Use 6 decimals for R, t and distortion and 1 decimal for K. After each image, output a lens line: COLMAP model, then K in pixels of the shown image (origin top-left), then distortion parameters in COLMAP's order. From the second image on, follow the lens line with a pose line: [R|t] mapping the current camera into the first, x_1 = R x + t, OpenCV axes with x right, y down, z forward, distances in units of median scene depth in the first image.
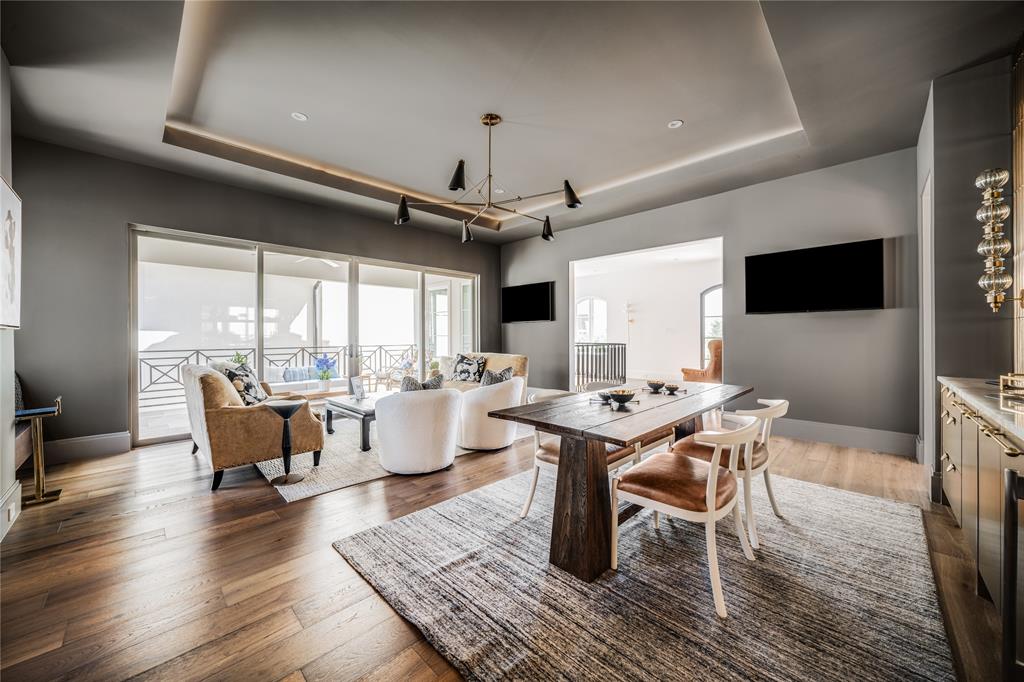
lens RADIAL K [[373.9, 0, 513.2], [0, 373.9, 336.8], [0, 0, 1]] dist [-0.000275, 0.000019]
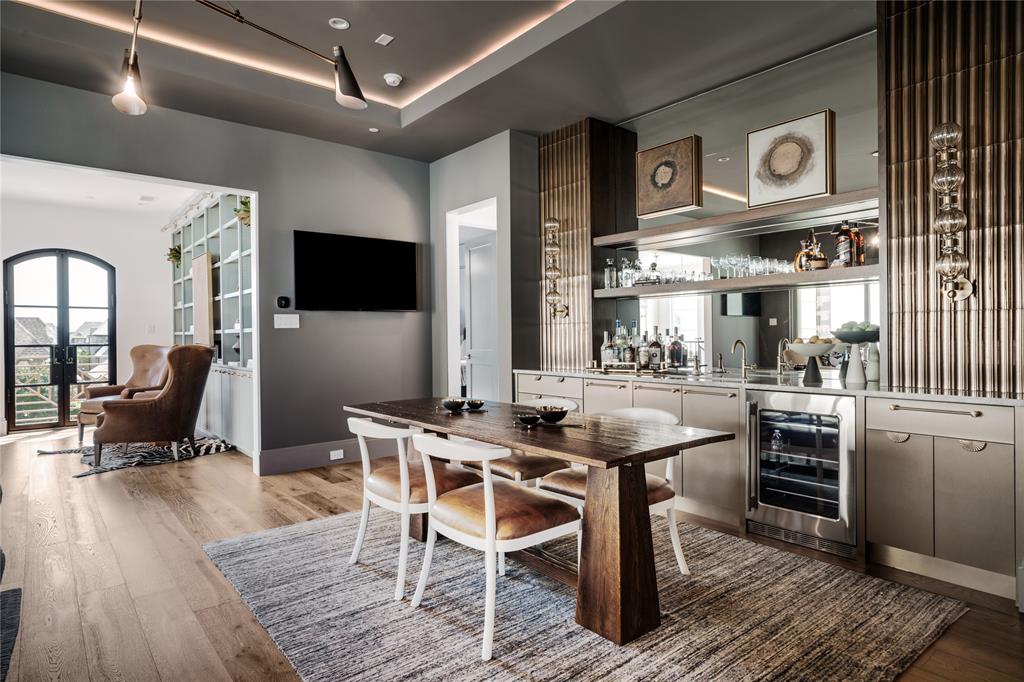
lens RADIAL K [[571.7, 0, 510.9], [0, 571.7, 337.9], [0, 0, 1]] dist [0.001587, 0.002275]
pose [[0.108206, -0.000062, 0.994128, -0.859249], [0.012731, 0.999918, -0.001323, 0.003272], [-0.994047, 0.012799, 0.108198, 0.905325]]
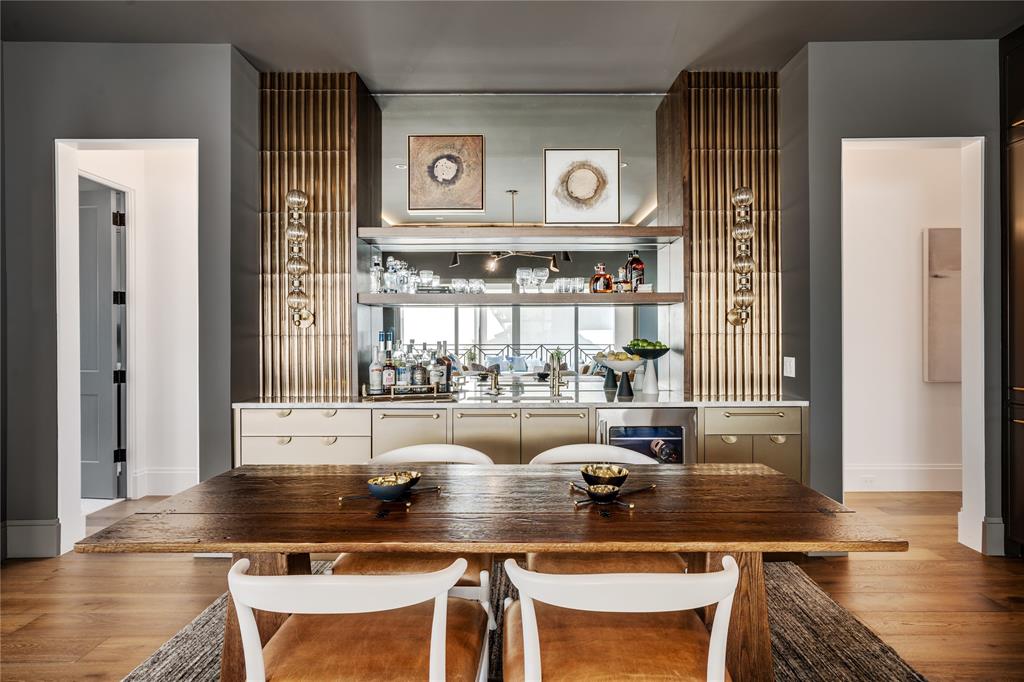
lens RADIAL K [[494.8, 0, 509.9], [0, 494.8, 343.5], [0, 0, 1]] dist [-0.032823, 0.000248]
pose [[-0.691313, -0.007203, 0.722519, -0.084045], [0.009786, 0.999765, 0.019330, -0.049599], [-0.722489, 0.020434, -0.691080, 1.481503]]
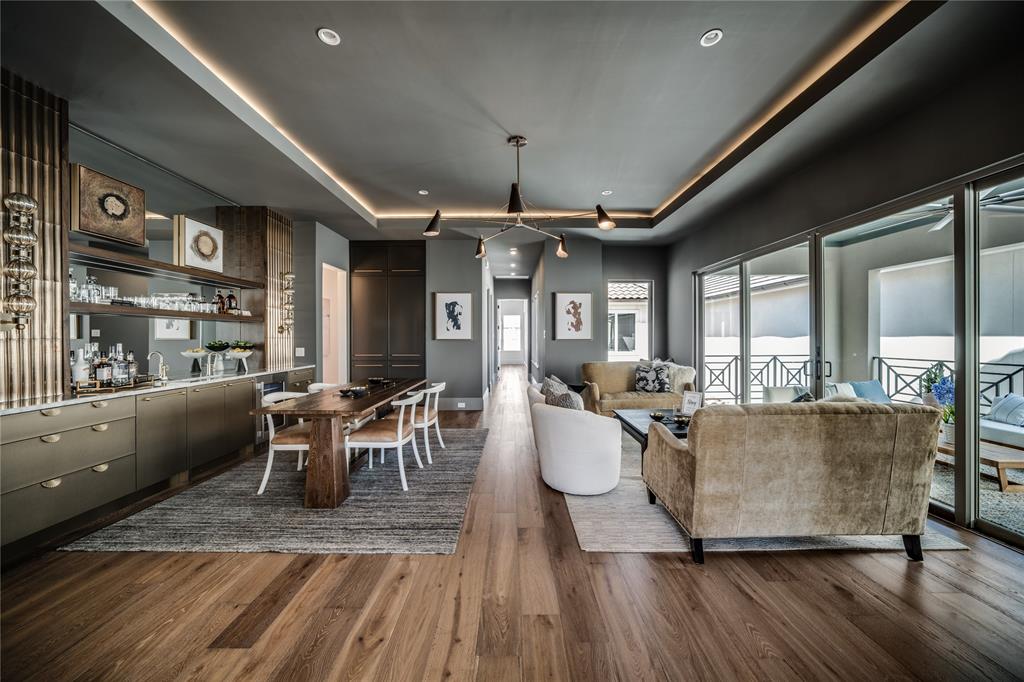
lens RADIAL K [[373.9, 0, 513.2], [0, 373.9, 336.8], [0, 0, 1]] dist [-0.000275, 0.000019]
pose [[-0.716997, 0.005032, -0.697058, 1.022062], [0.002177, 0.999985, 0.004980, -0.059958], [0.697073, 0.002054, -0.716998, 2.623990]]
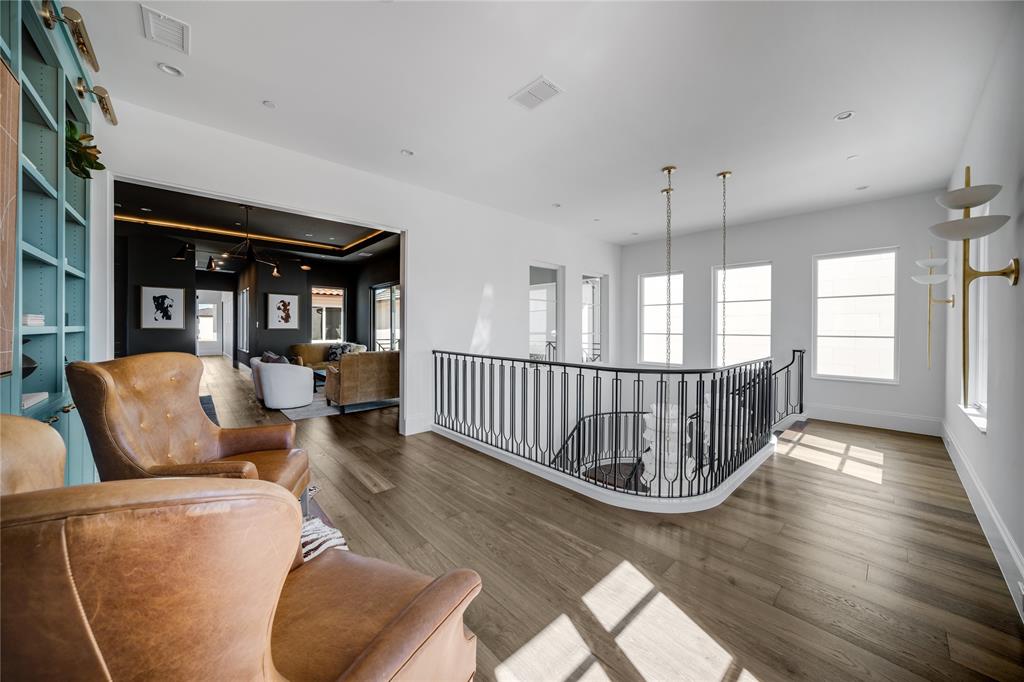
lens RADIAL K [[364.9, 0, 514.6], [0, 364.9, 330.0], [0, 0, 1]] dist [-0.022780, 0.000037]
pose [[-0.059998, 0.009154, -0.998157, 2.246724], [-0.007411, 0.999926, 0.009616, -0.065037], [0.998171, 0.007974, -0.059925, 3.481064]]
